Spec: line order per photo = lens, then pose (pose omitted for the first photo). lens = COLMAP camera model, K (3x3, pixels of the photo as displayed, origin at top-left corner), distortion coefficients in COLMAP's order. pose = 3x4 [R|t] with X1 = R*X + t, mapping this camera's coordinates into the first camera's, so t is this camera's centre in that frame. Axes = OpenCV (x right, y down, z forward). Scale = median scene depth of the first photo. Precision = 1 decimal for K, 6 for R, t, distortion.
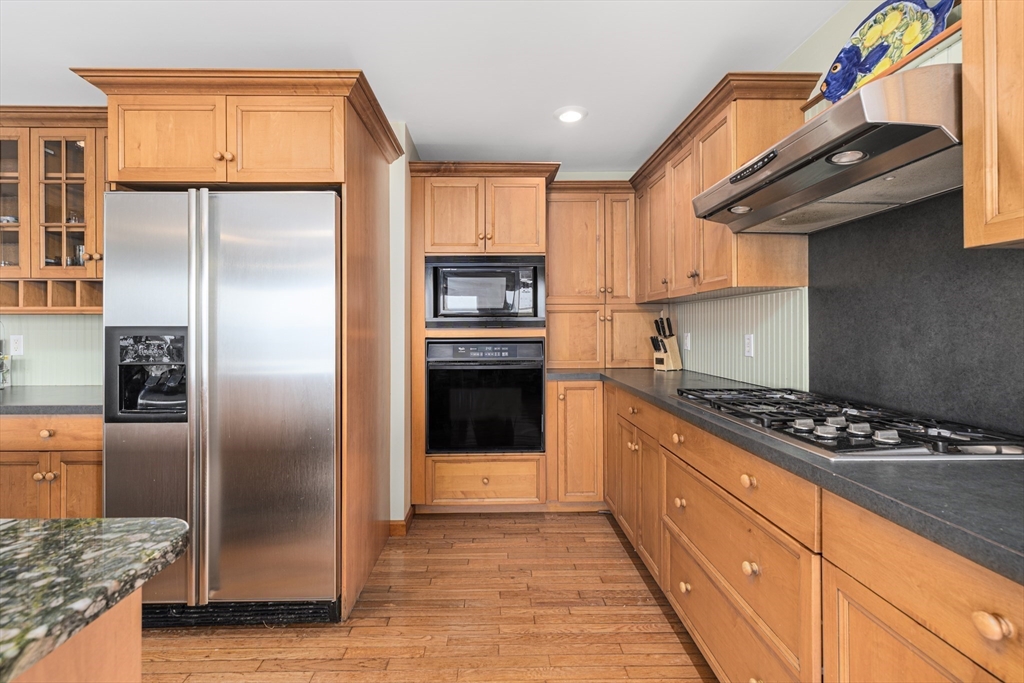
lens RADIAL K [[446.2, 0, 503.3], [0, 446.2, 325.0], [0, 0, 1]] dist [0.000435, 0.000271]
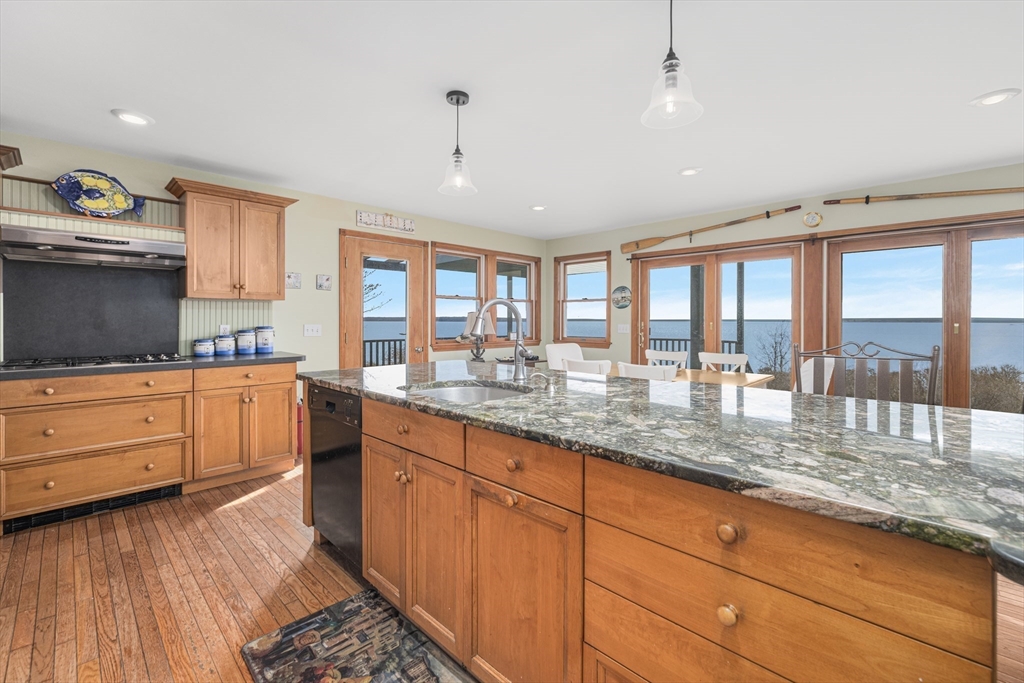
lens RADIAL K [[446.2, 0, 509.6], [0, 446.2, 317.9], [0, 0, 1]] dist [0.000435, 0.000271]
pose [[-0.693391, -0.000779, 0.720561, -1.607473], [-0.007981, 0.999946, -0.006599, -0.004774], [-0.720517, -0.010326, -0.693360, 0.800007]]
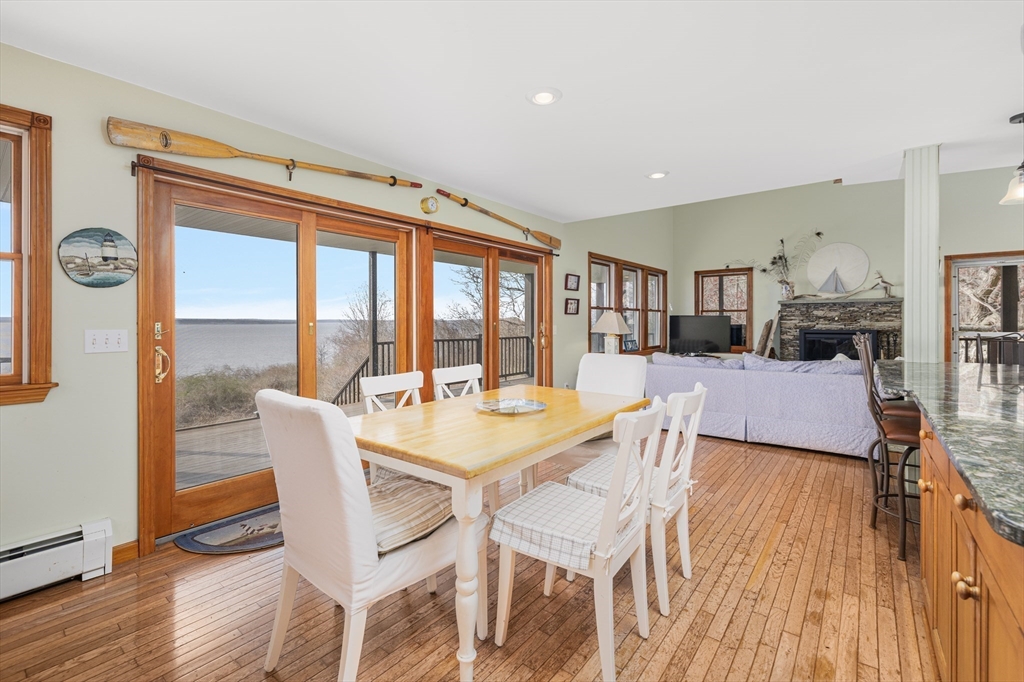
lens RADIAL K [[446.2, 0, 514.5], [0, 446.2, 322.7], [0, 0, 1]] dist [0.000435, 0.000271]
pose [[-0.642023, -0.002675, -0.766681, 2.621037], [0.001003, 0.999990, -0.004329, 0.007836], [0.766685, -0.003549, -0.642014, -1.728689]]
